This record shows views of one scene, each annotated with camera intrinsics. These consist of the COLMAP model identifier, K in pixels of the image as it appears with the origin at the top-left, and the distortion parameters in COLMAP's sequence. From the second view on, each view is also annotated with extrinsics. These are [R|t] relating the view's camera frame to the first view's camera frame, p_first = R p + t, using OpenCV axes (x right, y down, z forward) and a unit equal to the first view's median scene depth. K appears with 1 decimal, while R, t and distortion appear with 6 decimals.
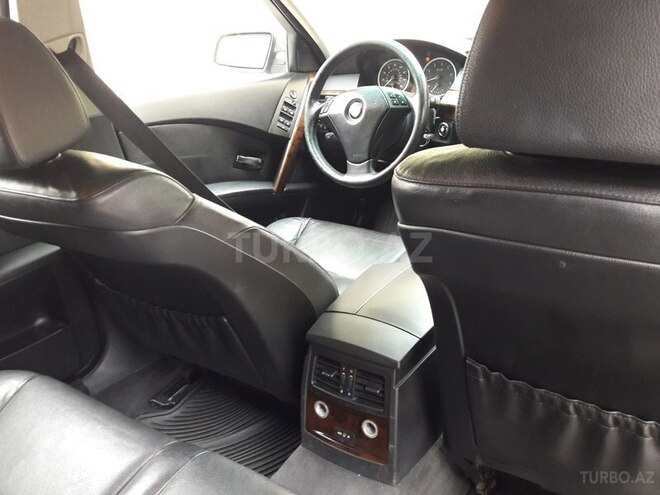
lens RADIAL K [[646.0, 0, 330.0], [0, 646.0, 247.5], [0, 0, 1]] dist [0.153546, -0.331866]
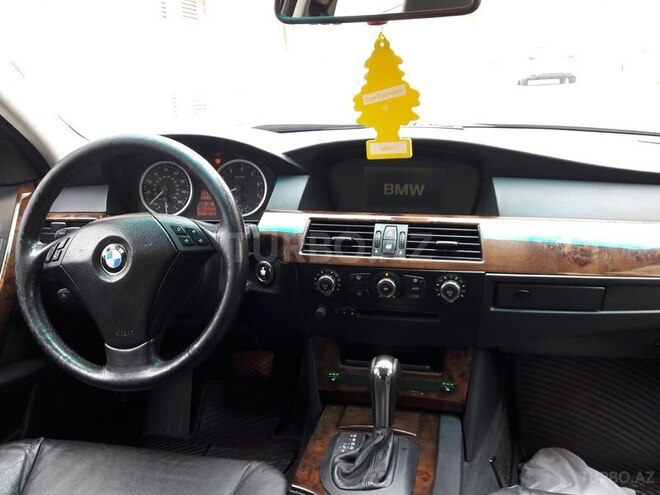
lens RADIAL K [[646.0, 0, 330.0], [0, 646.0, 247.5], [0, 0, 1]] dist [0.153546, -0.331866]
pose [[0.921317, -0.086691, 0.379024, -0.002190], [0.126870, 0.988499, -0.082299, -0.135485], [-0.367531, 0.123911, 0.921720, 0.370238]]
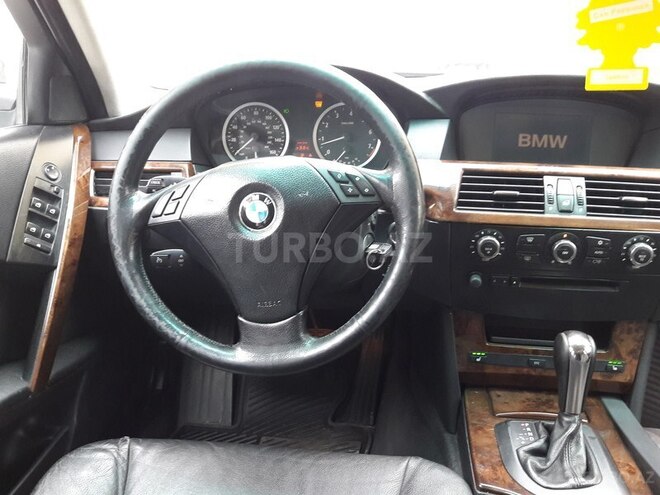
lens RADIAL K [[646.0, 0, 330.0], [0, 646.0, 247.5], [0, 0, 1]] dist [0.153546, -0.331866]
pose [[0.864188, -0.092603, 0.494575, -0.128525], [0.127793, 0.991083, -0.037730, -0.147142], [-0.486671, 0.095809, 0.868316, 0.534309]]
